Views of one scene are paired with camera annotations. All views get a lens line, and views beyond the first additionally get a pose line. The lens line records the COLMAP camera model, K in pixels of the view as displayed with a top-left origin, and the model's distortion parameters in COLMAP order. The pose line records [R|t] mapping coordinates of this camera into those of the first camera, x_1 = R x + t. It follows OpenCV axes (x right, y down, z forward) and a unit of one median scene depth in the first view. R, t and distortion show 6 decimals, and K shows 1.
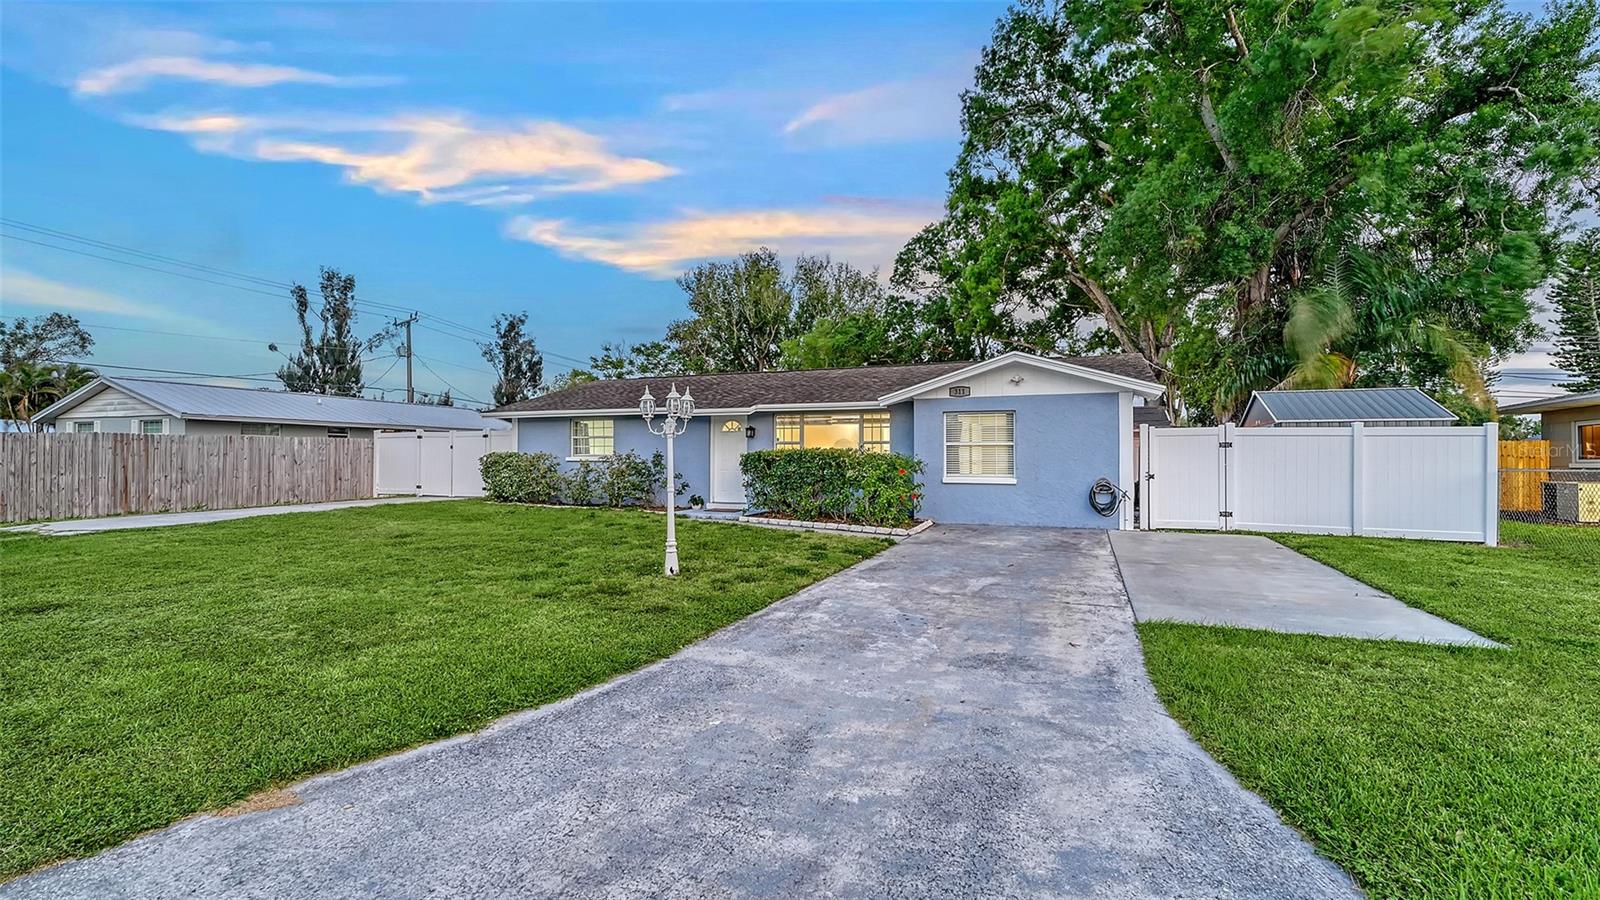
lens RADIAL K [[741.4, 0, 800.0], [0, 741.4, 450.0], [0, 0, 1]] dist [0.001352, 0.000638]
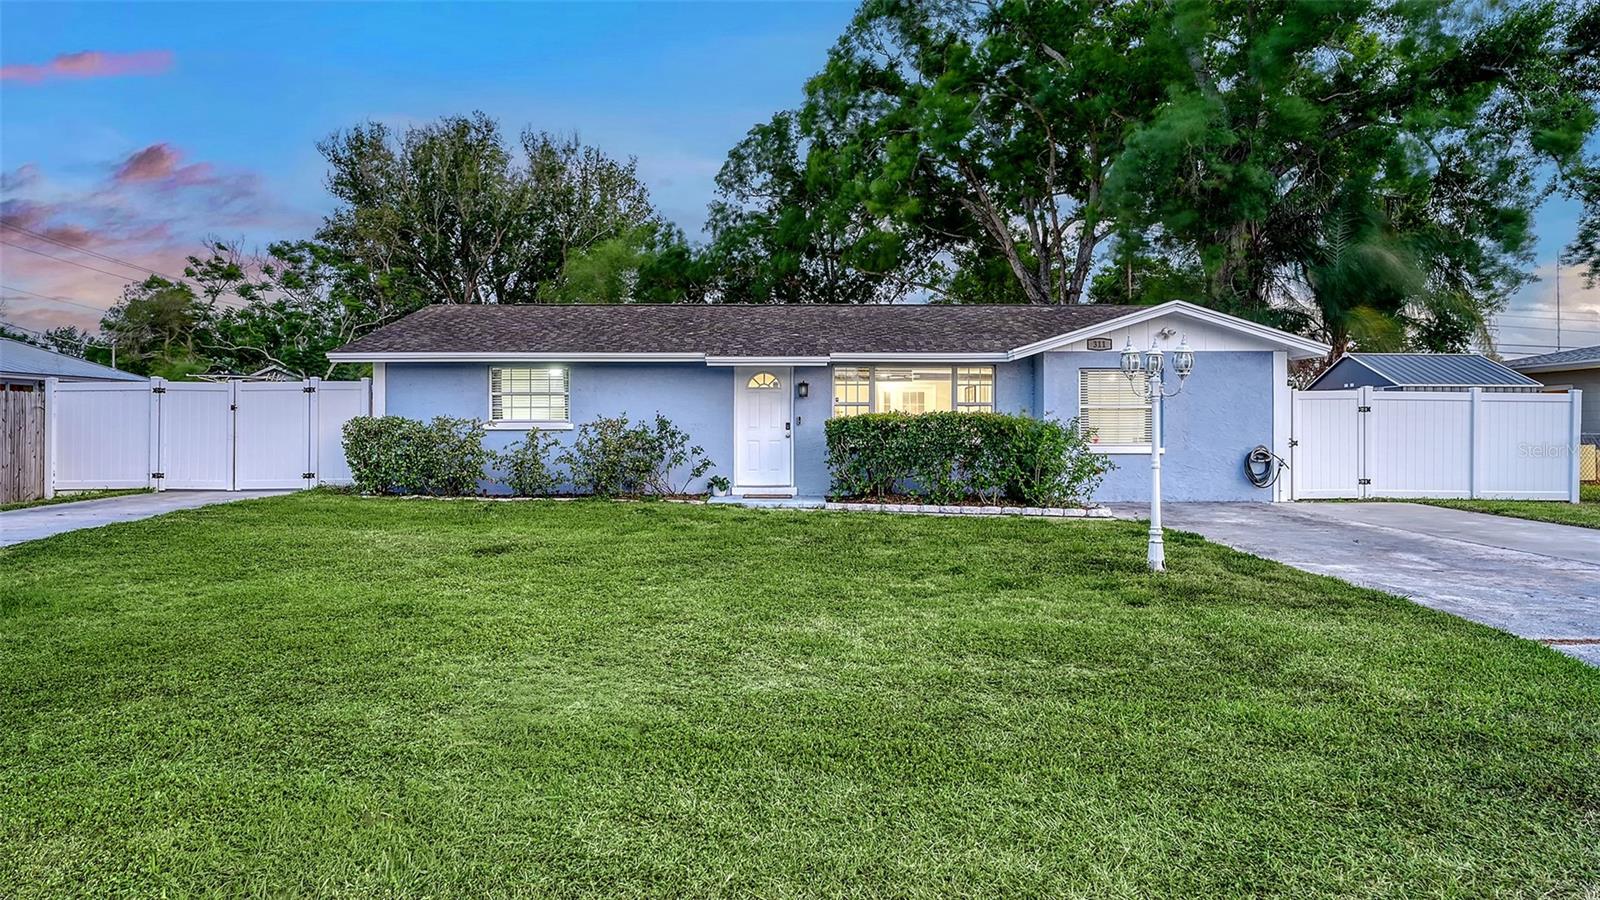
lens RADIAL K [[1004.0, 0, 800.0], [0, 1004.0, 450.0], [0, 0, 1]] dist [-0.001720, -0.001616]
pose [[0.913425, -0.015588, 0.406709, -0.482038], [-0.001840, 0.999098, 0.042426, -0.006259], [-0.407003, -0.039502, 0.912572, 0.083574]]
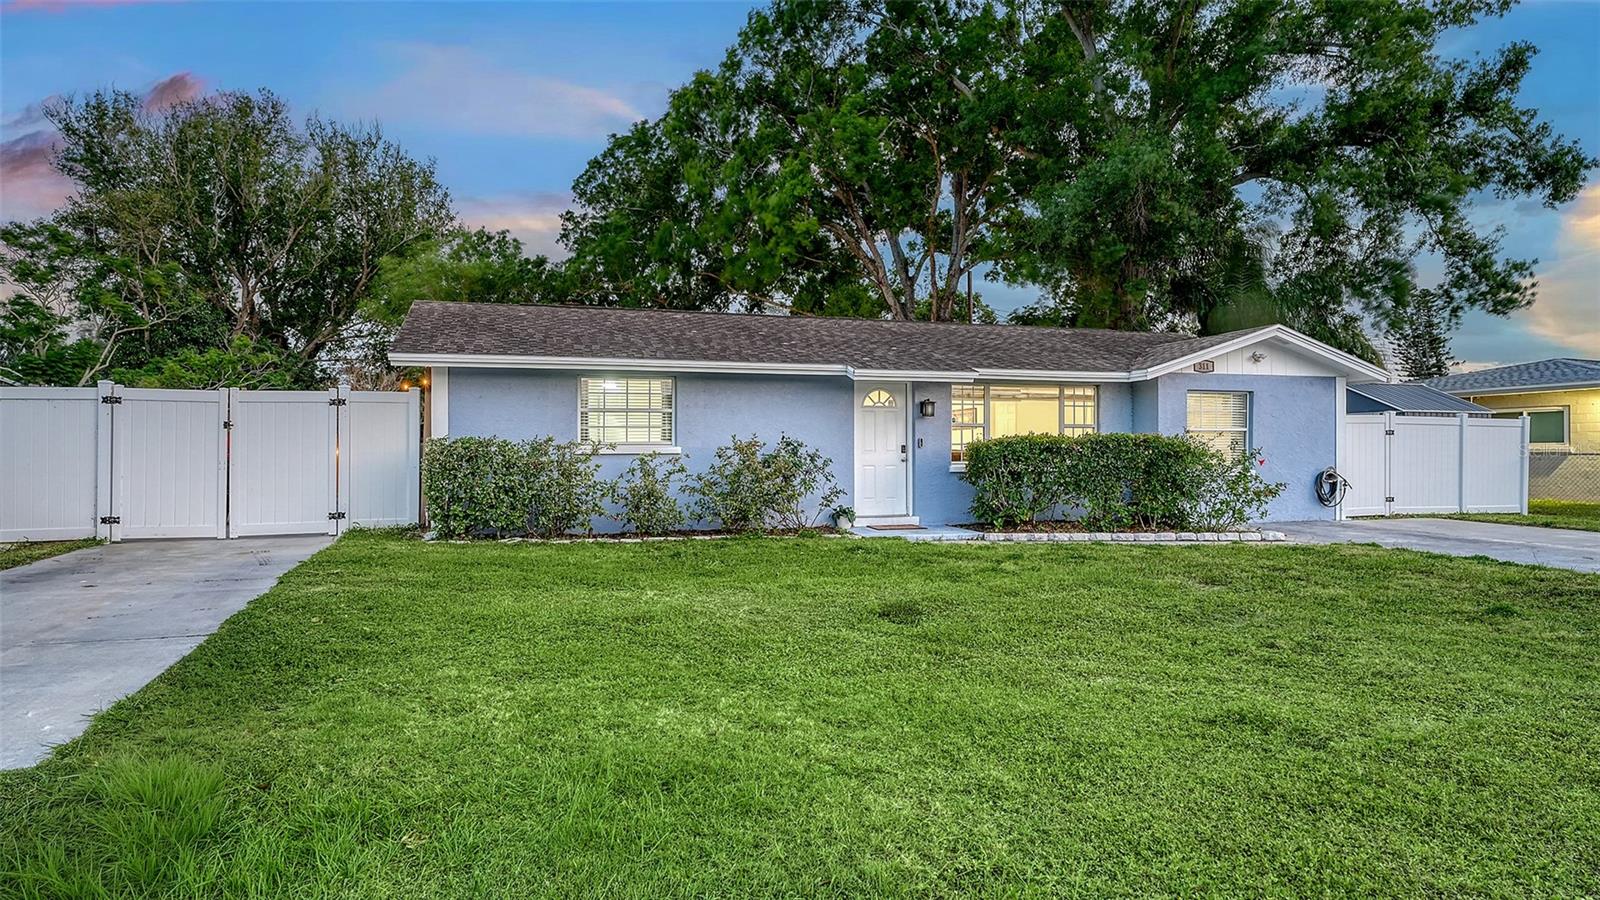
lens RADIAL K [[980.3, 0, 800.0], [0, 980.3, 450.0], [0, 0, 1]] dist [-0.003717, -0.001897]
pose [[0.752765, -0.006520, 0.658257, -0.739335], [-0.004020, 0.999887, 0.014501, 0.001066], [-0.658277, -0.013562, 0.752654, 0.407212]]
